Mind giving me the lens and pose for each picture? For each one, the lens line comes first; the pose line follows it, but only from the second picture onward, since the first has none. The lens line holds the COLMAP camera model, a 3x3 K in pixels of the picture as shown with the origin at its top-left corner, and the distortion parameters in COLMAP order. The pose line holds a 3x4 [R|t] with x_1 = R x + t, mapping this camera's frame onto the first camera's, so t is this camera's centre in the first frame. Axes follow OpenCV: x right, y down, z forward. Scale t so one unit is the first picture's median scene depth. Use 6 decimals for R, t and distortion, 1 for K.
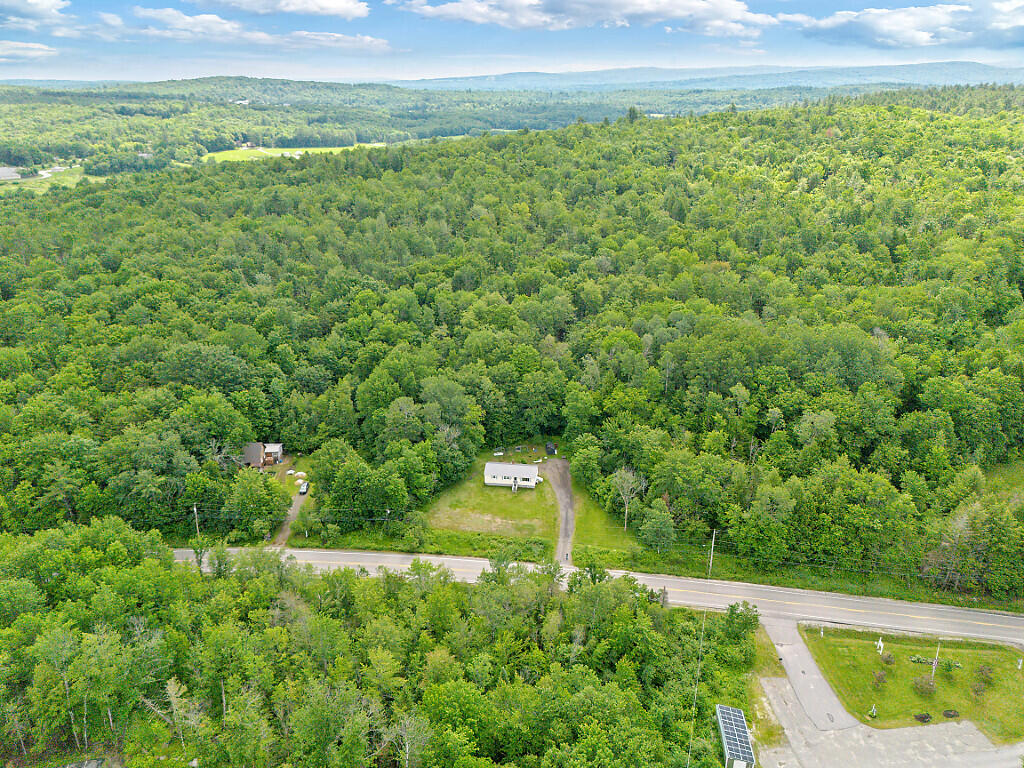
lens RADIAL K [[741.8, 0, 512.0], [0, 741.8, 384.0], [0, 0, 1]] dist [0.085371, -0.089357]
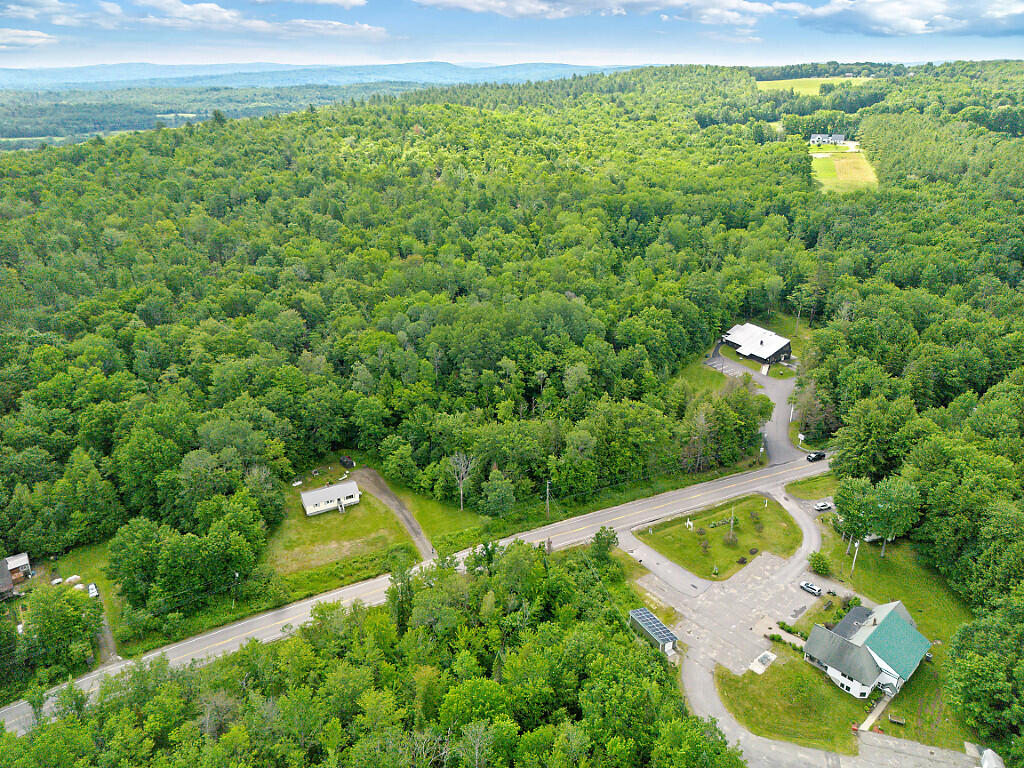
lens RADIAL K [[741.8, 0, 512.0], [0, 741.8, 384.0], [0, 0, 1]] dist [0.085371, -0.089357]
pose [[0.816603, -0.227241, 0.530586, -0.299250], [0.224871, 0.971861, 0.070143, -0.037634], [-0.531595, 0.062035, 0.844724, 0.043768]]
